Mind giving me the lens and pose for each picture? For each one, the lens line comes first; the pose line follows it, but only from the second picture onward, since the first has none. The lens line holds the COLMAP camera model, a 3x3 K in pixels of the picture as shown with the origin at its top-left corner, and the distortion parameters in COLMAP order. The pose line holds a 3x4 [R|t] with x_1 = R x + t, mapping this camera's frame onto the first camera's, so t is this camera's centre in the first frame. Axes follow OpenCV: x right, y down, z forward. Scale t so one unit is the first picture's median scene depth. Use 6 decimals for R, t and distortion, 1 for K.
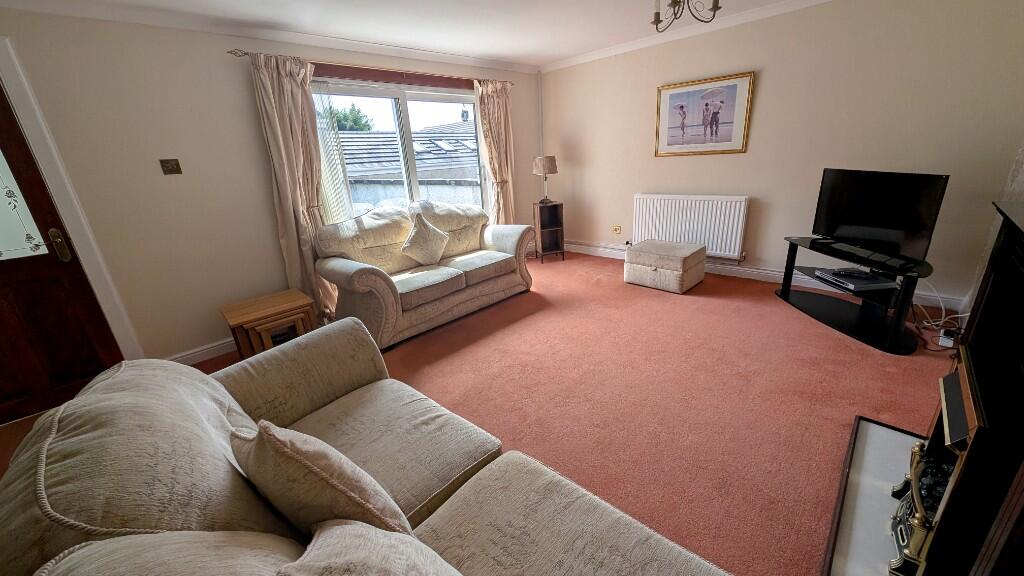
lens RADIAL K [[378.0, 0, 516.1], [0, 378.0, 286.8], [0, 0, 1]] dist [0.002591, -0.006014]
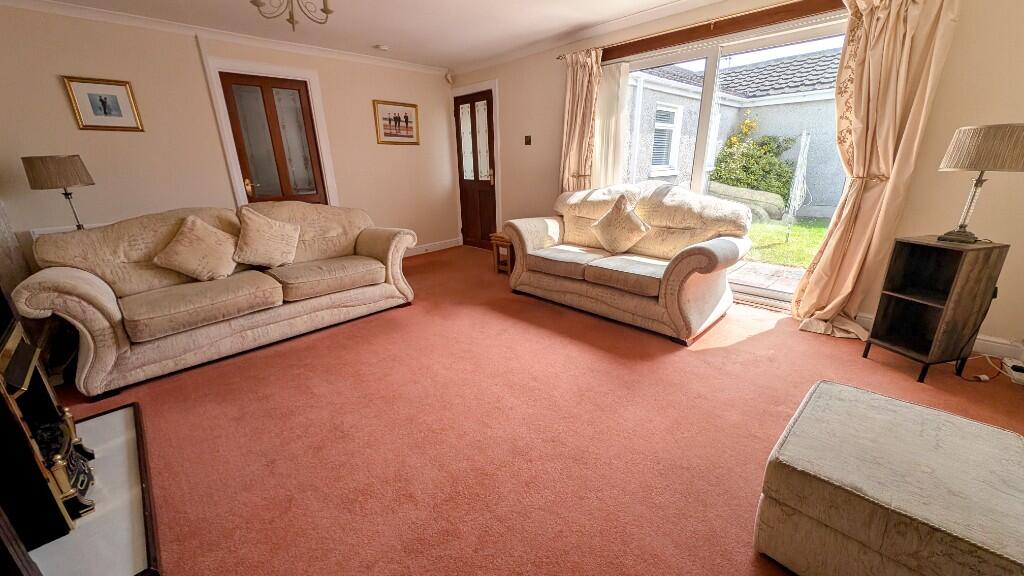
lens RADIAL K [[378.0, 0, 516.1], [0, 378.0, 286.8], [0, 0, 1]] dist [0.002591, -0.006014]
pose [[-0.006740, 0.369708, -0.929123, 0.598491], [-0.309514, 0.882745, 0.353499, -0.214461], [0.950871, 0.289959, 0.108481, 0.634763]]
